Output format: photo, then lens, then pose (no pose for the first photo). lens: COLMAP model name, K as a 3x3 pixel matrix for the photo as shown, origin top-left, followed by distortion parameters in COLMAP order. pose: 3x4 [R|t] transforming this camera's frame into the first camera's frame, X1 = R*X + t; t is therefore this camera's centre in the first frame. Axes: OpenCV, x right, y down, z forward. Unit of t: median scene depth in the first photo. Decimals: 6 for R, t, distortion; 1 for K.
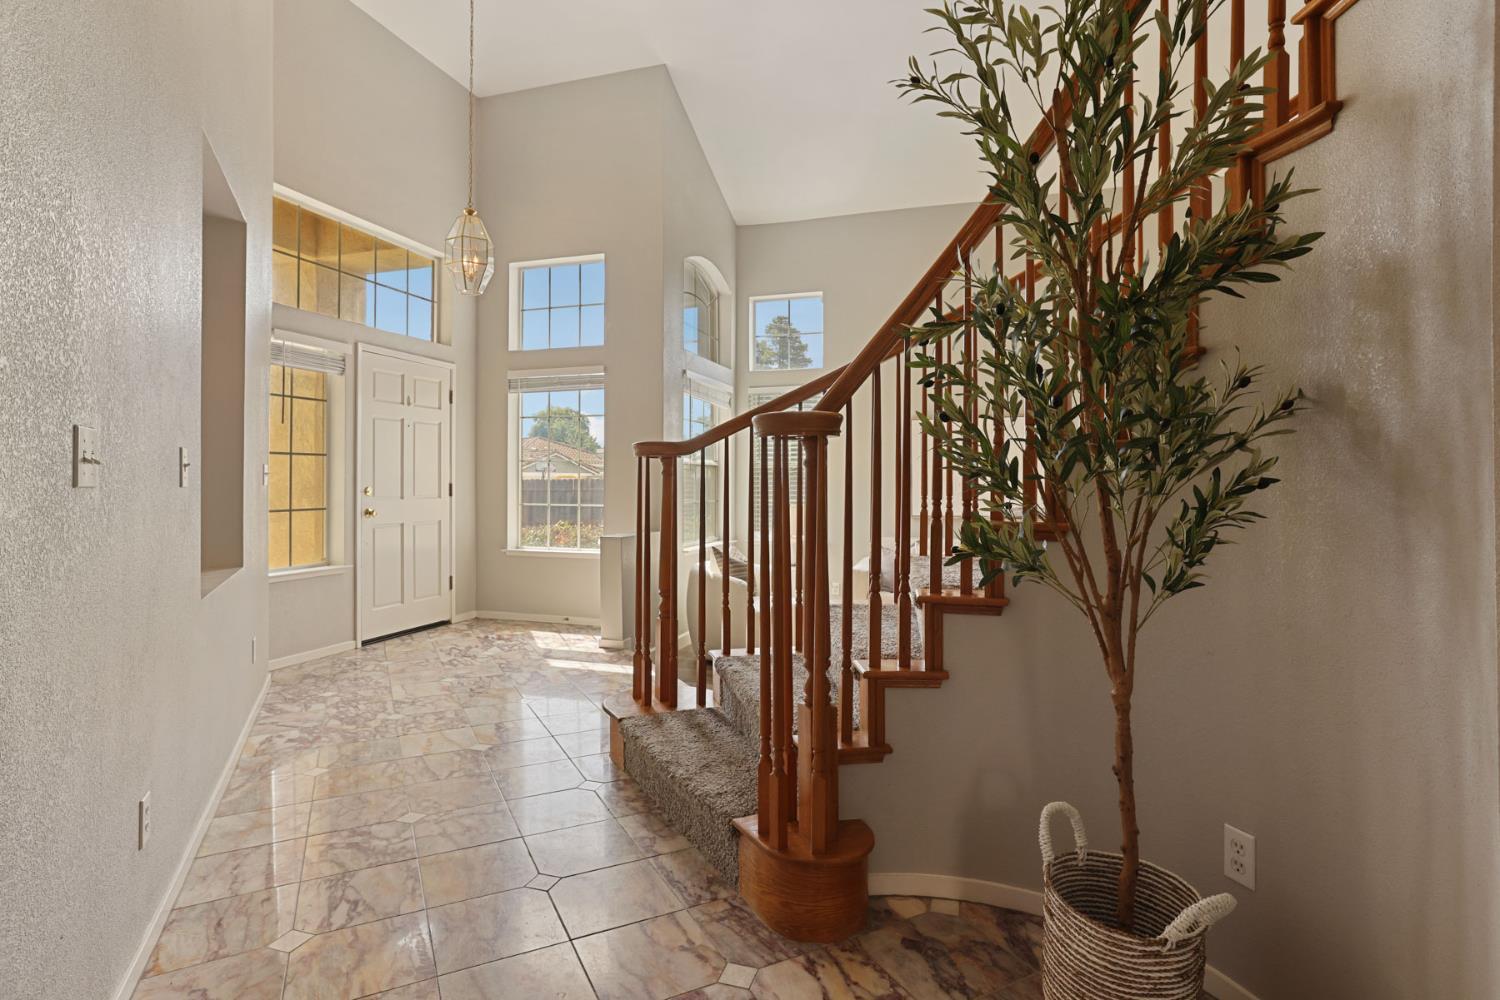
lens RADIAL K [[758.5, 0, 743.8], [0, 758.5, 479.8], [0, 0, 1]] dist [-0.015060, 0.009034]
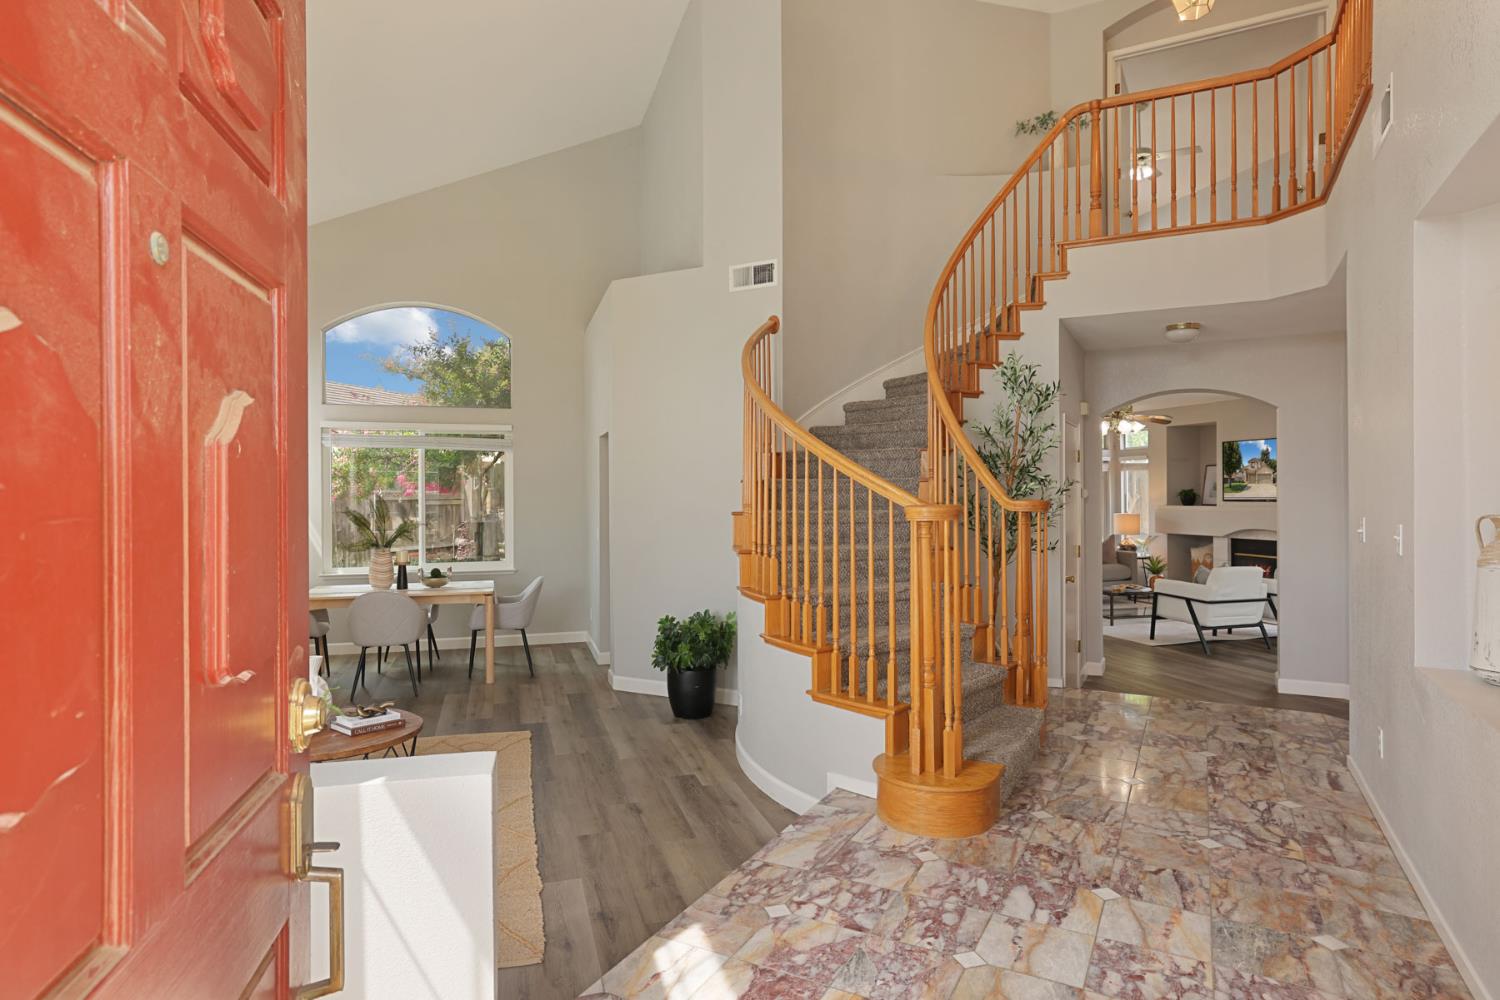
lens RADIAL K [[834.5, 0, 754.1], [0, 834.5, 487.9], [0, 0, 1]] dist [0.014089, 0.001080]
pose [[-0.571725, 0.009495, 0.820390, -1.104687], [0.000844, 0.999939, -0.010984, -0.076019], [-0.820445, -0.005587, -0.571698, 2.316384]]
